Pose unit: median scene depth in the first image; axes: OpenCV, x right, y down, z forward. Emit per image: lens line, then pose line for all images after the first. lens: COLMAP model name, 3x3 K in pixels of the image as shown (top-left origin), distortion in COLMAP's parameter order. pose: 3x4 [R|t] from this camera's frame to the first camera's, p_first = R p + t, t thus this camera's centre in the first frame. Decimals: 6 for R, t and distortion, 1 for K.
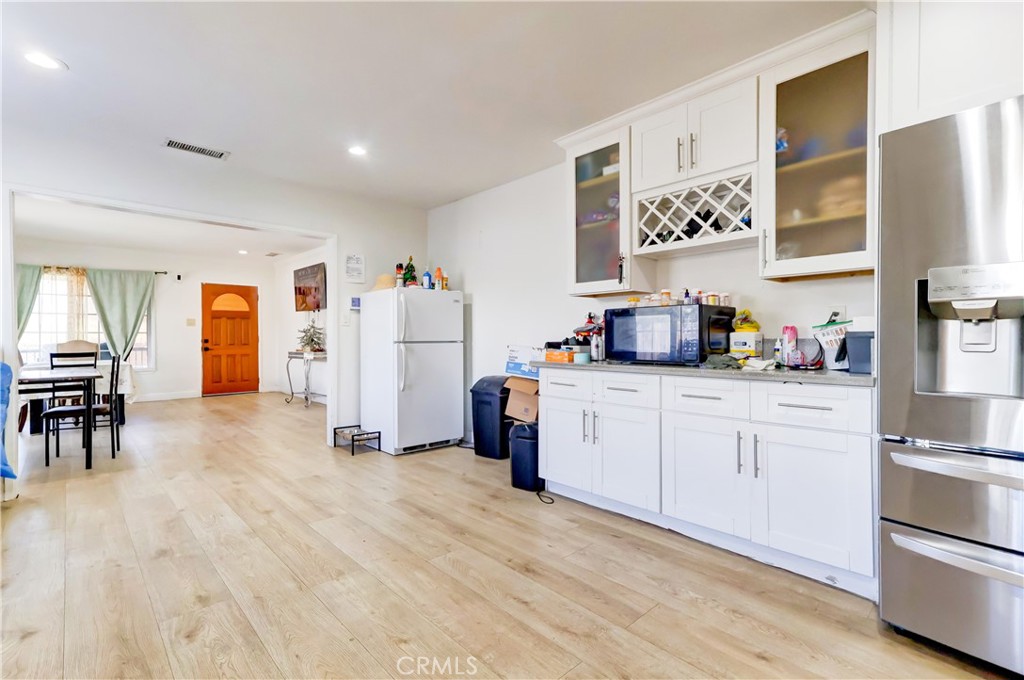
lens RADIAL K [[463.5, 0, 514.2], [0, 463.5, 340.4], [0, 0, 1]] dist [0.002585, 0.000418]
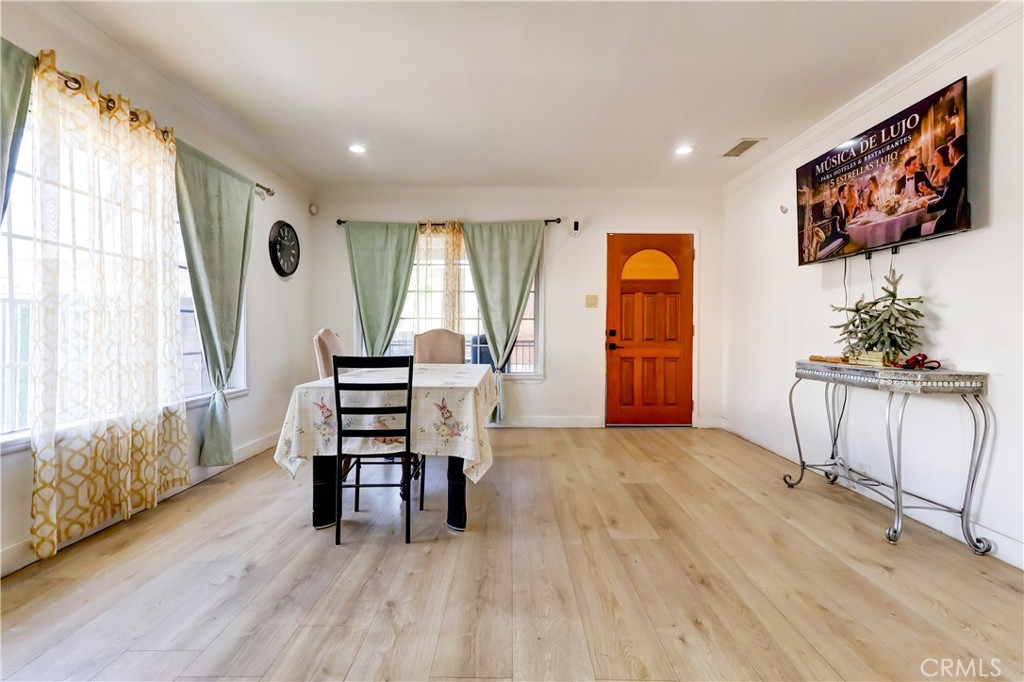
lens RADIAL K [[463.5, 0, 513.2], [0, 463.5, 336.0], [0, 0, 1]] dist [0.002585, 0.000418]
pose [[0.724282, 0.015097, -0.689339, -0.376179], [-0.012071, 0.999885, 0.009215, 0.001598], [0.689399, 0.001647, 0.724380, 0.524009]]
